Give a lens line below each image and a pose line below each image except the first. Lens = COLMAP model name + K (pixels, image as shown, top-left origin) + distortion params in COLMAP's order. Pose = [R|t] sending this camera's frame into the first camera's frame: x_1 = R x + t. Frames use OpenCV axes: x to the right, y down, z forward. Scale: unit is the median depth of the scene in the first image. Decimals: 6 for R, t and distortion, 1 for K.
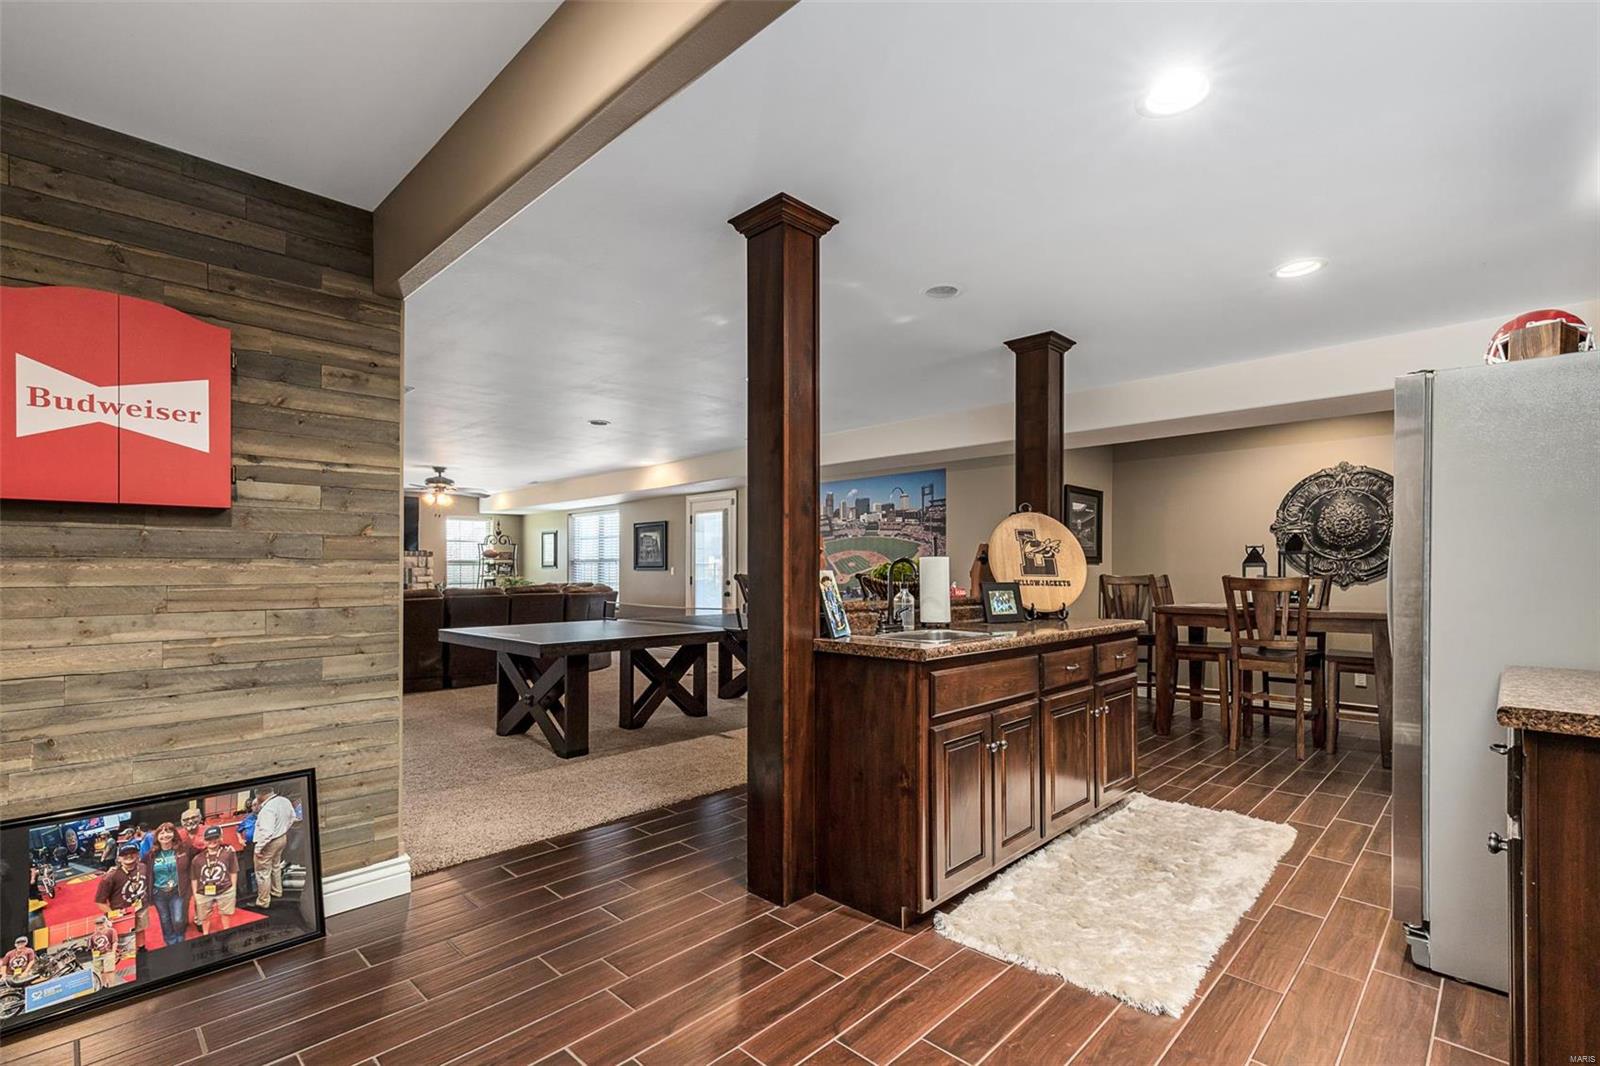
lens RADIAL K [[727.3, 0, 803.4], [0, 727.3, 568.8], [0, 0, 1]] dist [0.007559, -0.000728]
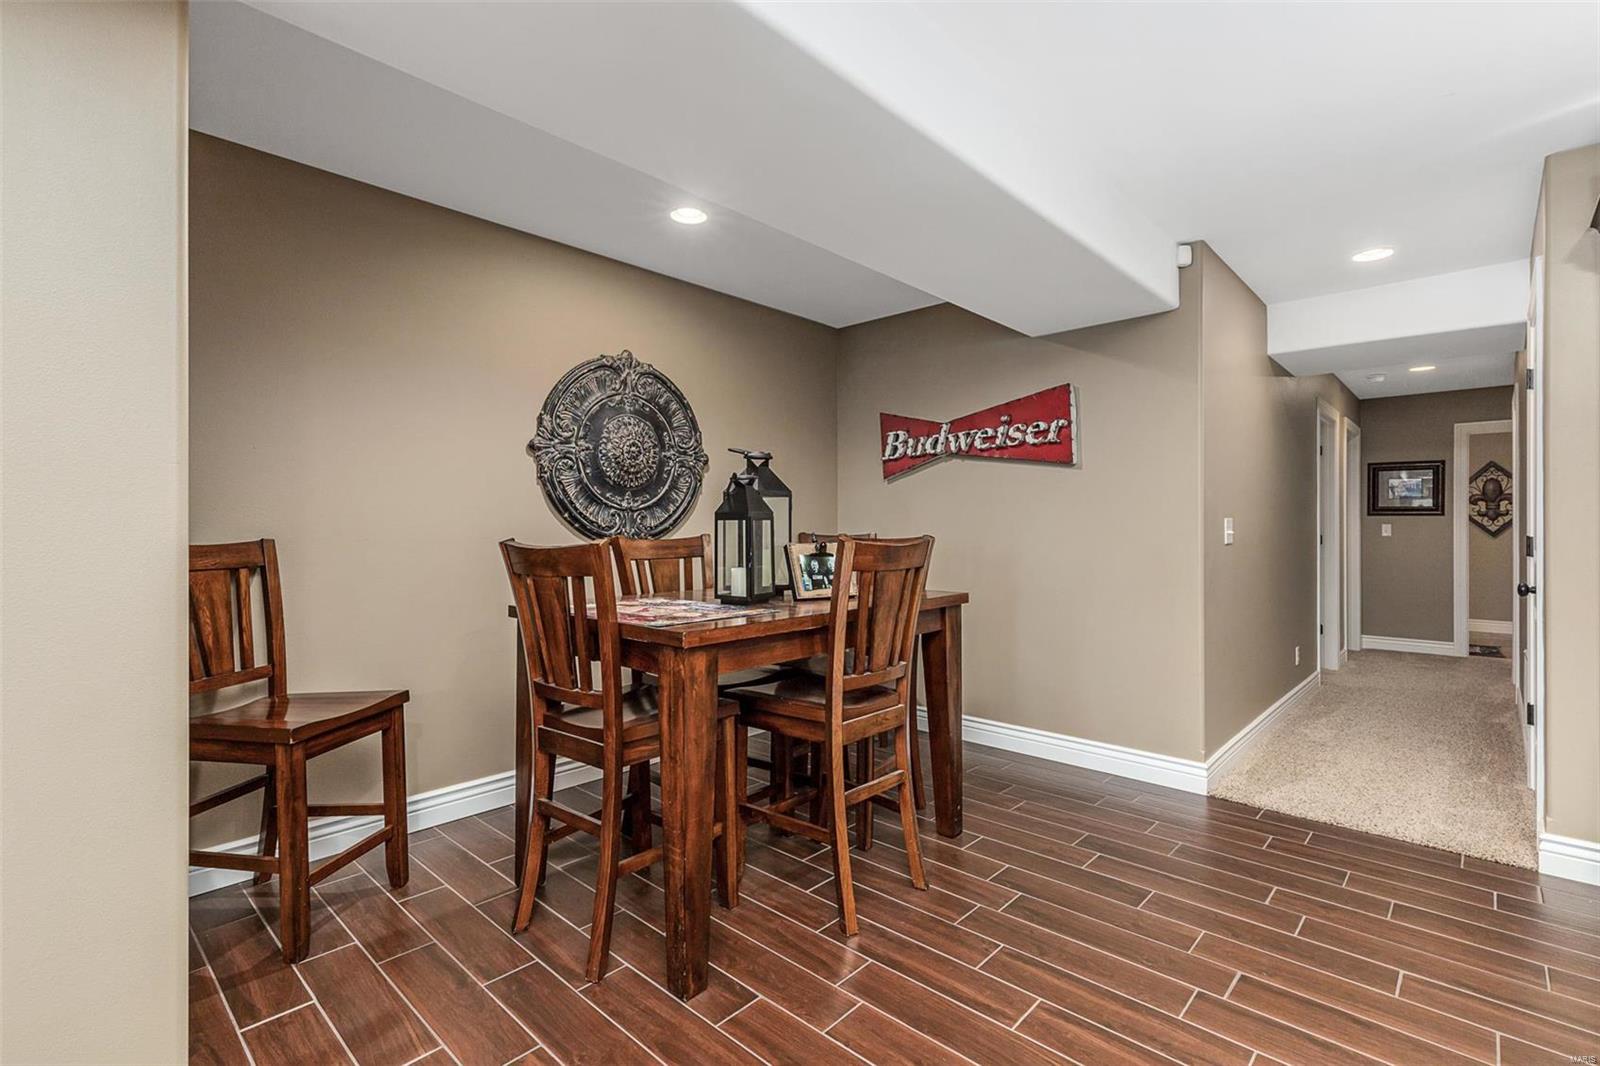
lens RADIAL K [[727.3, 0, 791.4], [0, 727.3, 530.7], [0, 0, 1]] dist [0.007559, -0.000728]
pose [[-0.007164, 0.002403, 0.999971, 0.223633], [0.003727, 0.999990, -0.002376, 0.011935], [-0.999967, 0.003710, -0.007173, 1.528944]]
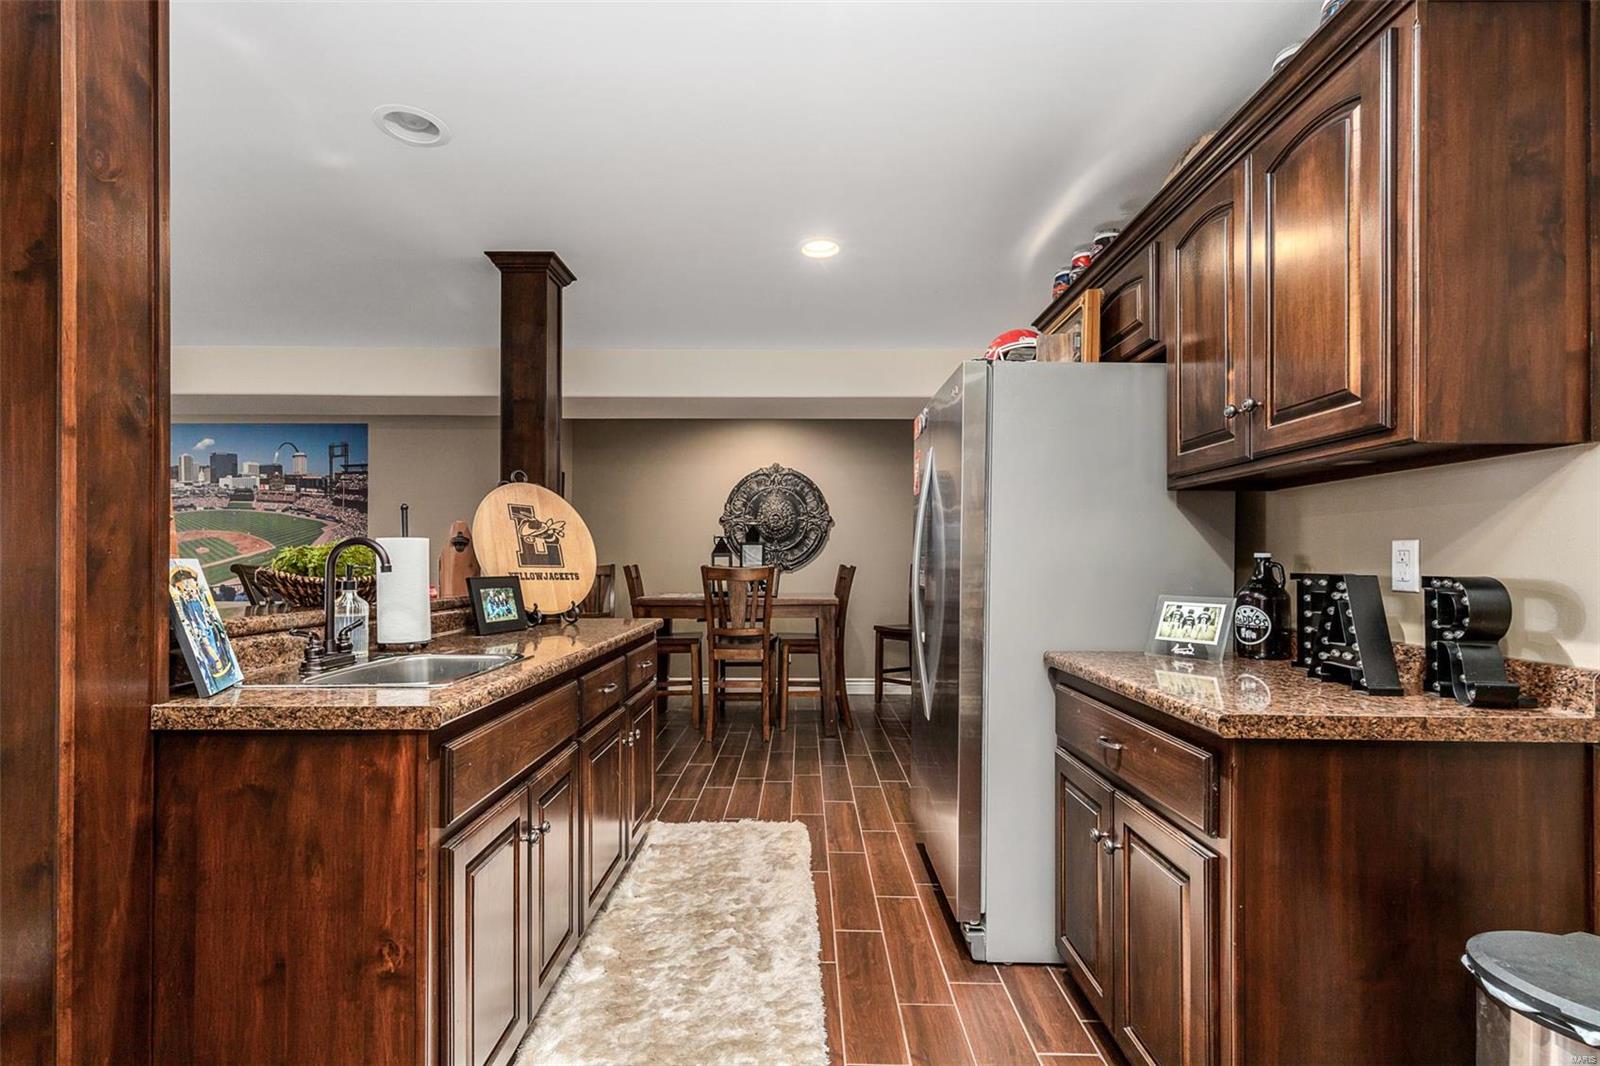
lens RADIAL K [[727.3, 0, 800.6], [0, 727.3, 558.8], [0, 0, 1]] dist [0.007559, -0.000728]
pose [[0.720864, 0.003244, 0.693069, -0.009027], [-0.003867, 0.999992, -0.000659, 0.000947], [-0.693066, -0.002206, 0.720871, 0.299717]]
